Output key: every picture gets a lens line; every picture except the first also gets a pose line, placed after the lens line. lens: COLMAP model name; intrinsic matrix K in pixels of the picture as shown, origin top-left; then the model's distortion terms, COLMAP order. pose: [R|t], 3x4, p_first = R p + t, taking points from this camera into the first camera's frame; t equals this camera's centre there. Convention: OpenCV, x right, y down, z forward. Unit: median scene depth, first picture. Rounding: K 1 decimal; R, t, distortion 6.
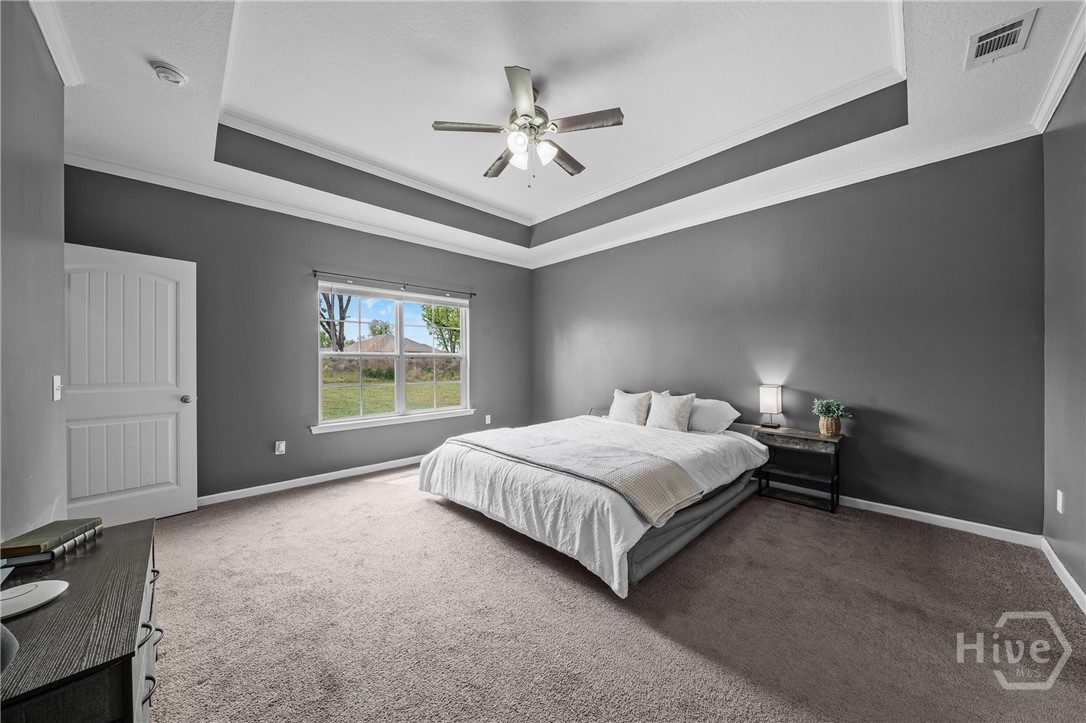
lens RADIAL K [[370.6, 0, 543.0], [0, 370.6, 361.5], [0, 0, 1]] dist [-0.000292, -0.000035]
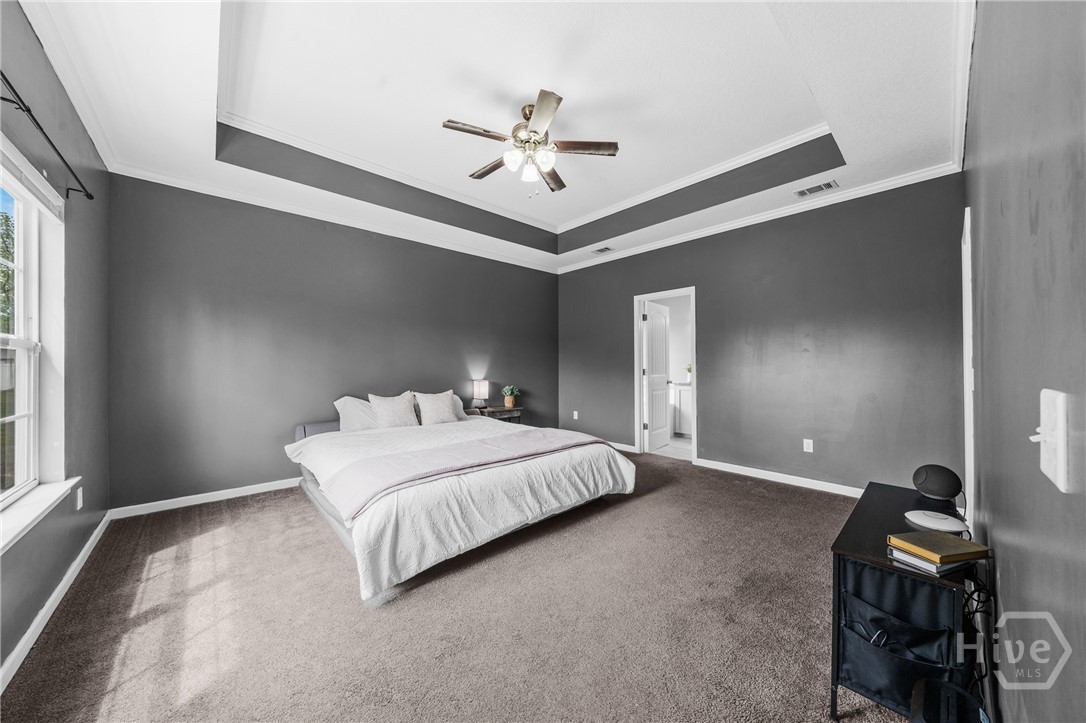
lens RADIAL K [[370.6, 0, 543.0], [0, 370.6, 361.5], [0, 0, 1]] dist [-0.000292, -0.000035]
pose [[0.032752, 0.012079, 0.999391, -1.135083], [0.001748, 0.999925, -0.012143, 0.015016], [-0.999462, 0.002144, 0.032729, 0.965739]]
